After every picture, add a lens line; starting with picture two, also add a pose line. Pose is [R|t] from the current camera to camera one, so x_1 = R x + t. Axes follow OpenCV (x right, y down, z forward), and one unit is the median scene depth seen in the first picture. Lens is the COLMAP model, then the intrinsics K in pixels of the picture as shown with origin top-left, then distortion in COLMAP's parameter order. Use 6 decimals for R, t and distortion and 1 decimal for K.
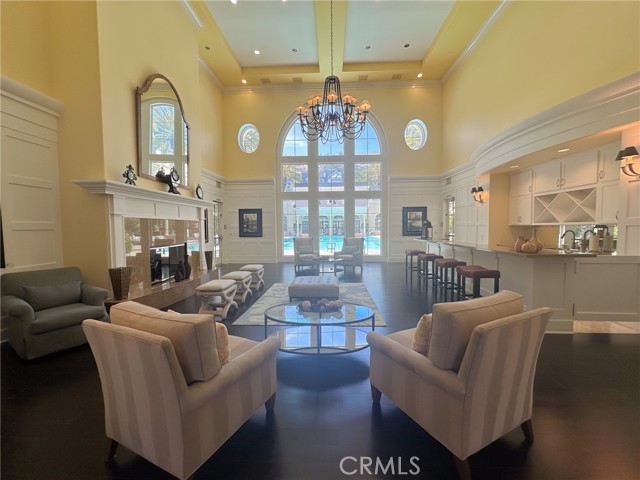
lens RADIAL K [[257.0, 0, 320.0], [0, 257.0, 240.0], [0, 0, 1]] dist [-0.003111, -0.000369]
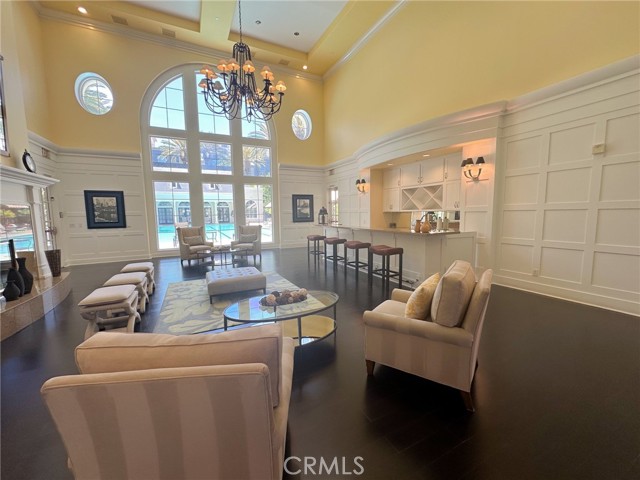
lens RADIAL K [[257.0, 0, 320.0], [0, 257.0, 240.0], [0, 0, 1]] dist [-0.003111, -0.000369]
pose [[0.873316, -0.054333, 0.484116, -0.108964], [0.030644, 0.997920, 0.056718, -0.000753], [-0.486190, -0.034697, 0.873164, 0.040885]]
